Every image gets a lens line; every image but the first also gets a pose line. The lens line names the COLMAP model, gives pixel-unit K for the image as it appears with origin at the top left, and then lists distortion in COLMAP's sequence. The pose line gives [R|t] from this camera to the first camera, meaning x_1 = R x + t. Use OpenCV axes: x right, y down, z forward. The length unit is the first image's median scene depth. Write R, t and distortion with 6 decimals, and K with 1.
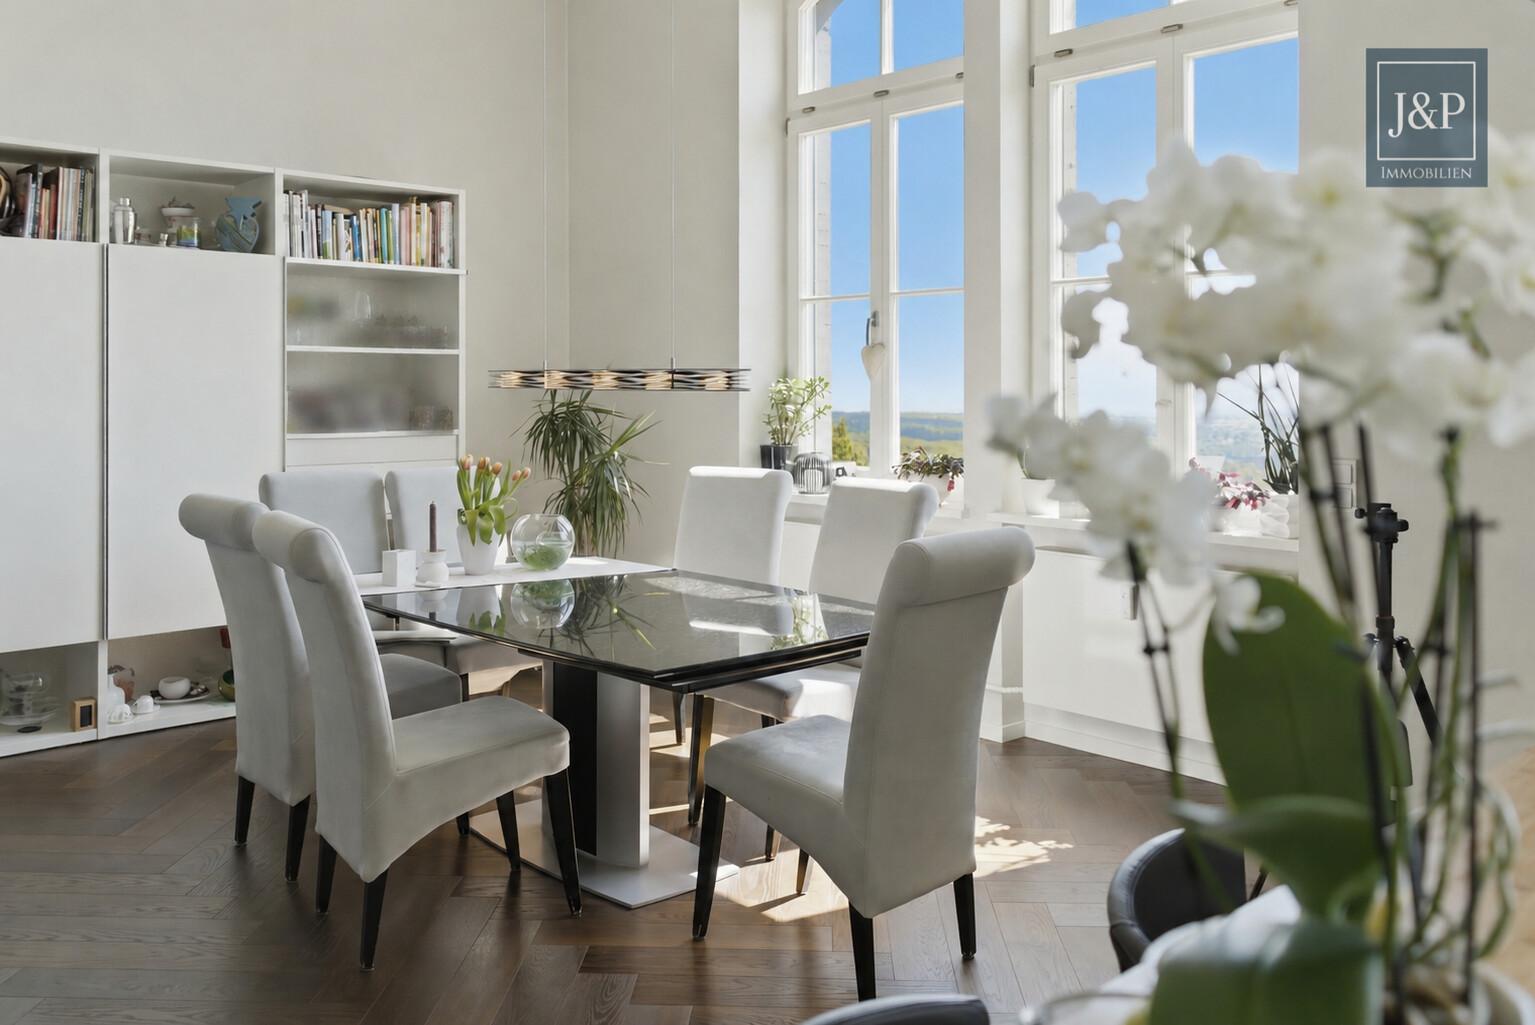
lens RADIAL K [[1292.9, 0, 772.7], [0, 1292.9, 370.1], [0, 0, 1]] dist [-0.005167, -0.005217]
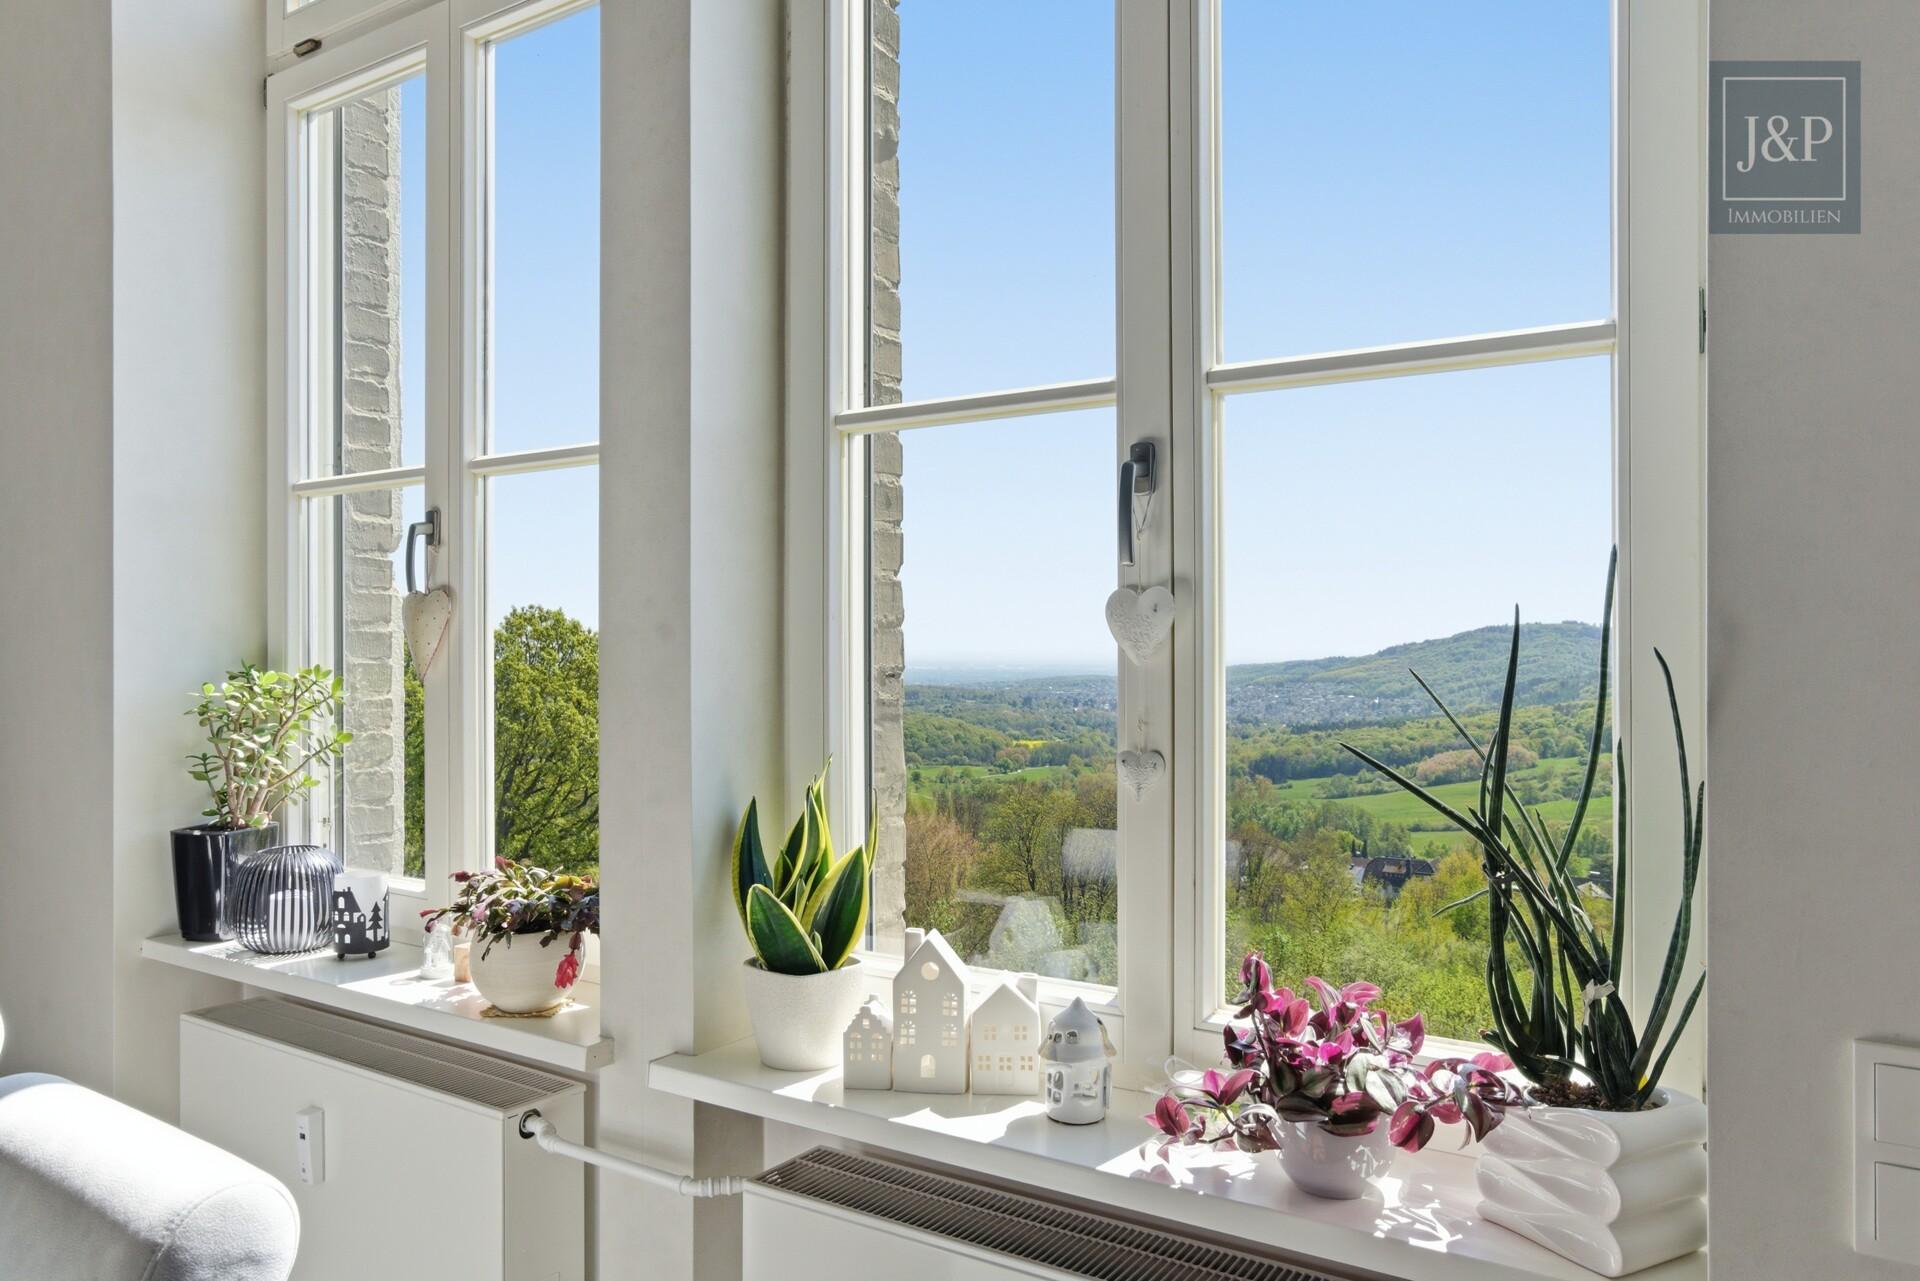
lens RADIAL K [[1317.9, 0, 968.3], [0, 1317.9, 649.0], [0, 0, 1]] dist [0.007384, 0.002695]
pose [[0.966791, 0.003992, 0.255538, 0.158351], [-0.005447, 0.999973, 0.004986, -0.005168], [-0.255511, -0.006212, 0.966786, 0.631806]]
